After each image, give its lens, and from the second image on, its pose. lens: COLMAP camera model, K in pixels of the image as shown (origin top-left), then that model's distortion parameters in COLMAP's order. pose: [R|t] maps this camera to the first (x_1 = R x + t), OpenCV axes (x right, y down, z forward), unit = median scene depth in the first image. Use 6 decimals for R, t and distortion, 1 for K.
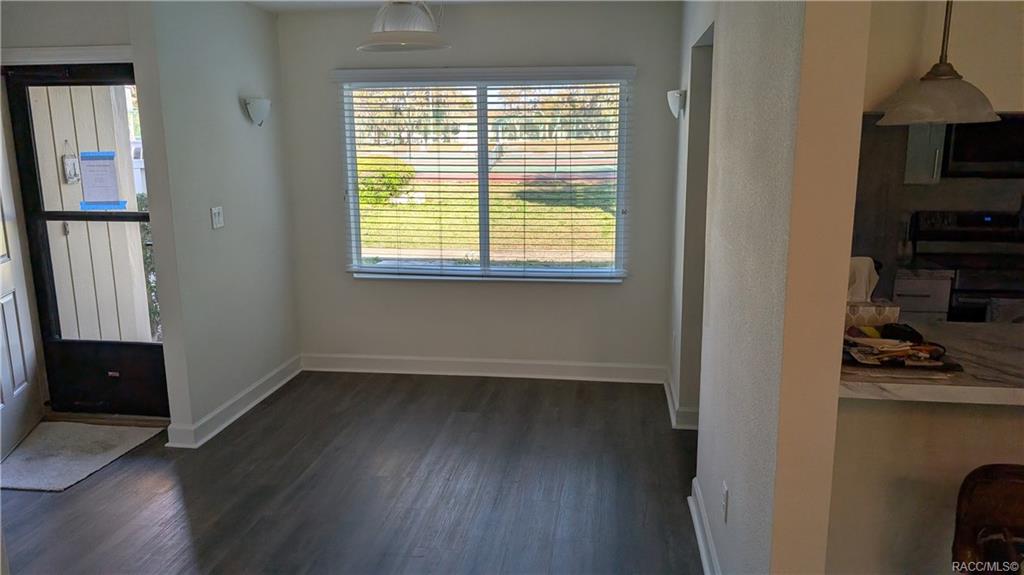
lens RADIAL K [[733.0, 0, 512.0], [0, 733.0, 287.5], [0, 0, 1]] dist [0.003642, -0.003180]
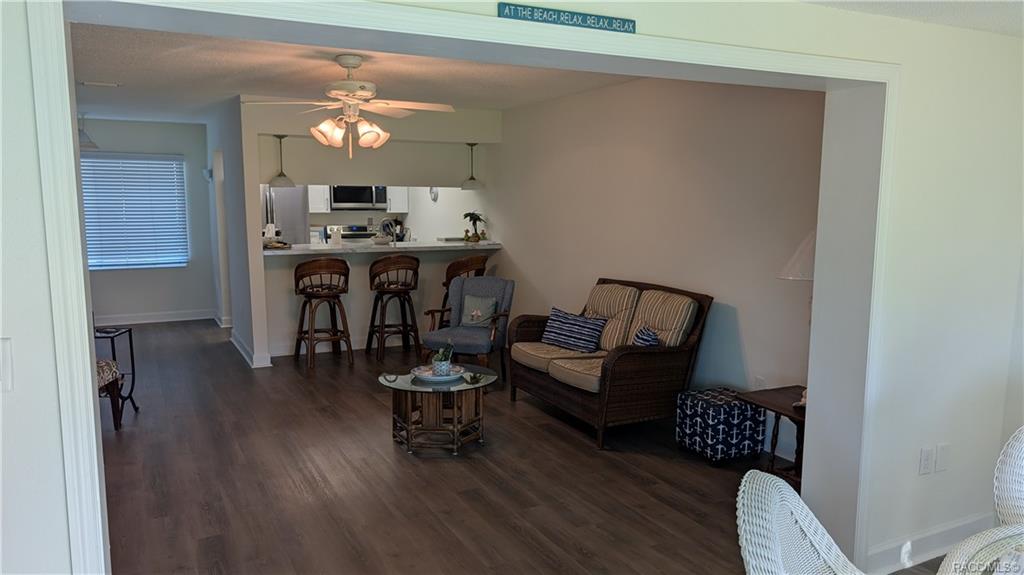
lens RADIAL K [[713.4, 0, 512.0], [0, 713.4, 287.5], [0, 0, 1]] dist [0.084227, -0.001081]
pose [[0.812385, -0.065226, 0.579463, -0.418995], [0.109005, 0.993194, -0.041024, 0.360405], [-0.572843, 0.096492, 0.813966, -1.675765]]
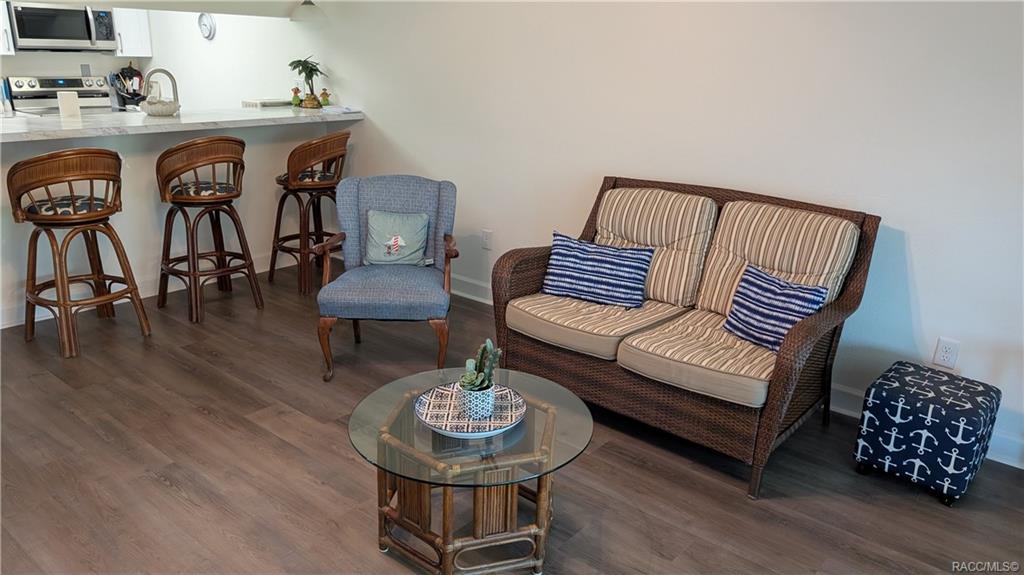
lens RADIAL K [[733.0, 0, 512.0], [0, 733.0, 287.5], [0, 0, 1]] dist [0.003642, -0.003180]
pose [[0.525397, -0.244813, 0.814877, -0.237652], [0.138106, 0.969550, 0.202236, 0.191361], [-0.839574, 0.006285, 0.543209, -0.773659]]
